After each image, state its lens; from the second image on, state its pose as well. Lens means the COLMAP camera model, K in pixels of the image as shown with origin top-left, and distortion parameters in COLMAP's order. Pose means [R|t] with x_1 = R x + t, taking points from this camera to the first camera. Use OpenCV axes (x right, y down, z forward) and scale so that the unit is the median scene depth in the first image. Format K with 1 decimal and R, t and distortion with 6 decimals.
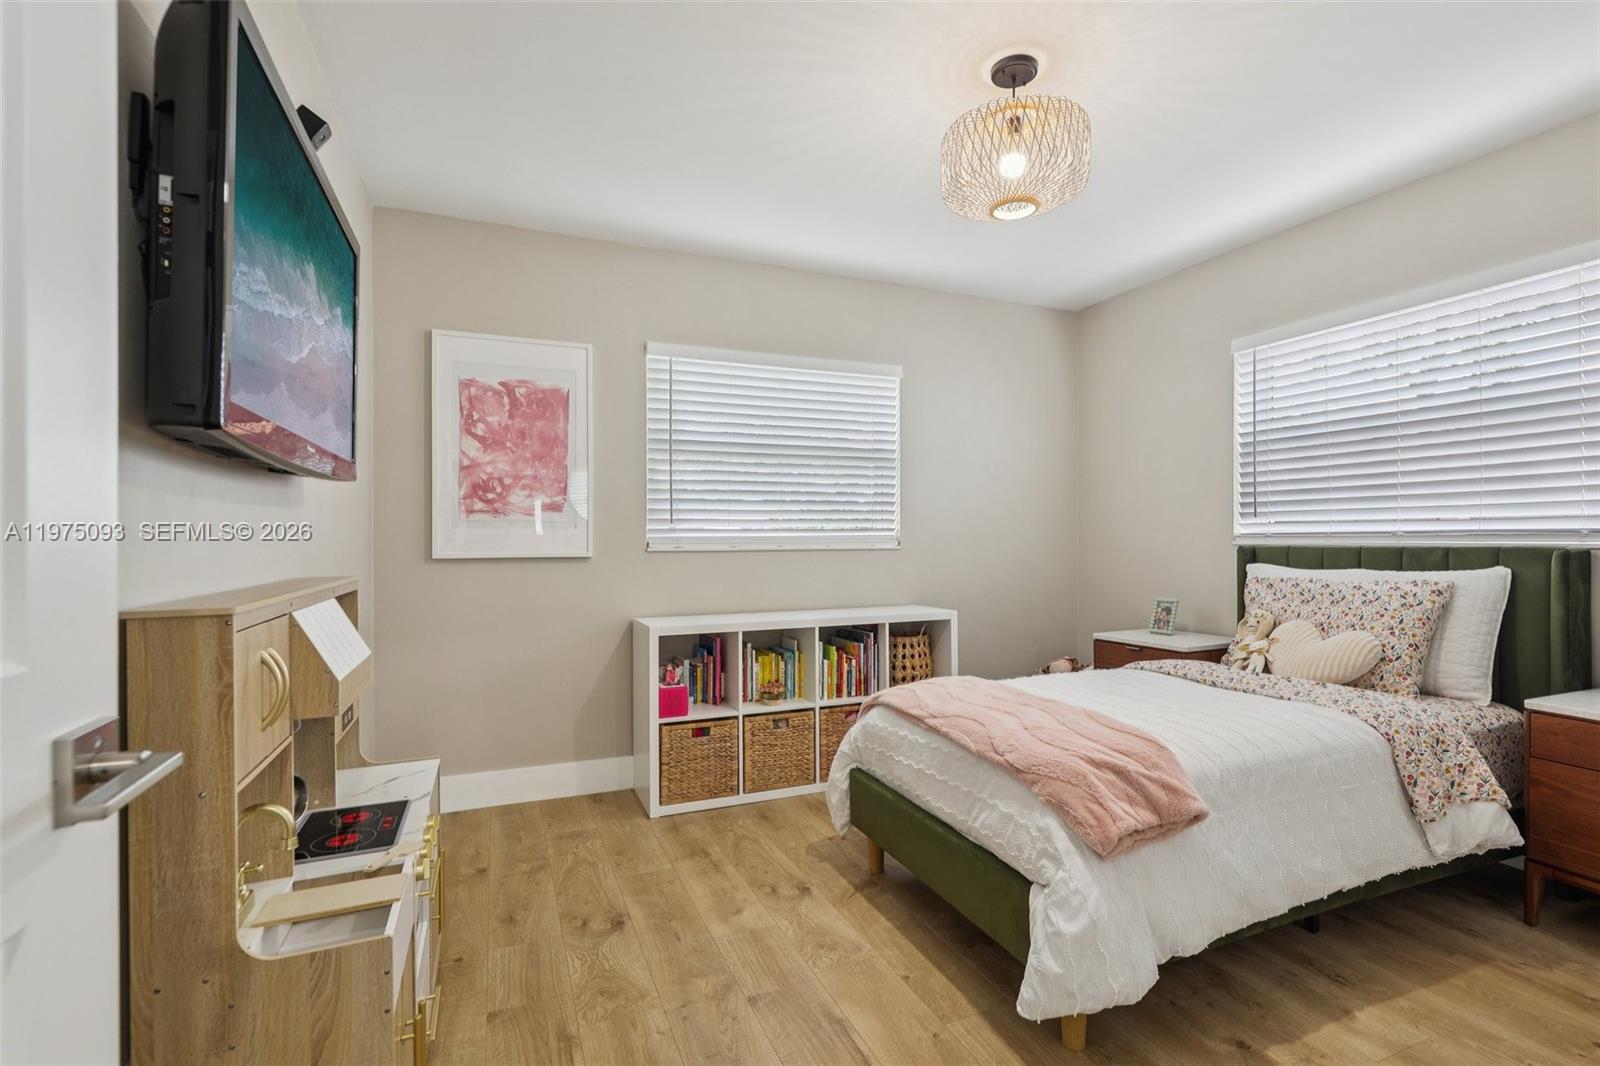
lens RADIAL K [[732.3, 0, 815.7], [0, 732.3, 538.0], [0, 0, 1]] dist [0.003256, -0.000691]
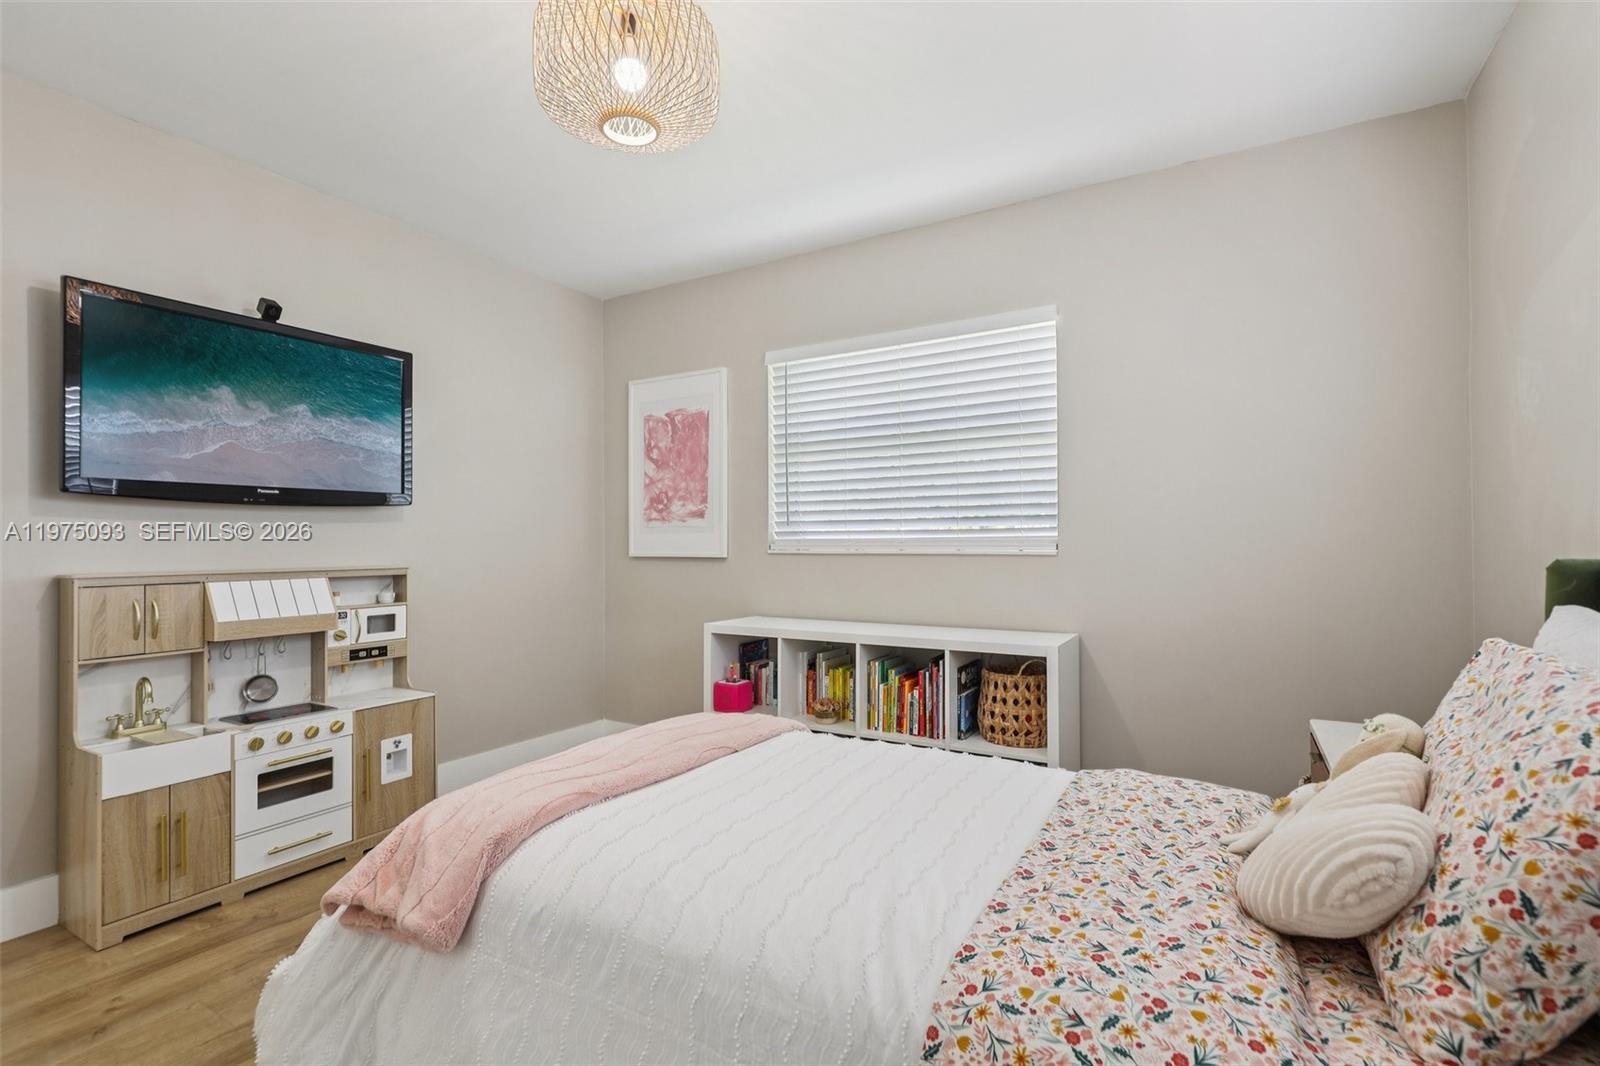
lens RADIAL K [[732.3, 0, 809.0], [0, 732.3, 532.2], [0, 0, 1]] dist [0.003256, -0.000691]
pose [[0.596753, -0.008903, -0.802376, 0.672510], [0.002134, 0.999953, -0.009508, -0.001828], [0.802422, 0.003962, 0.596743, 0.445200]]
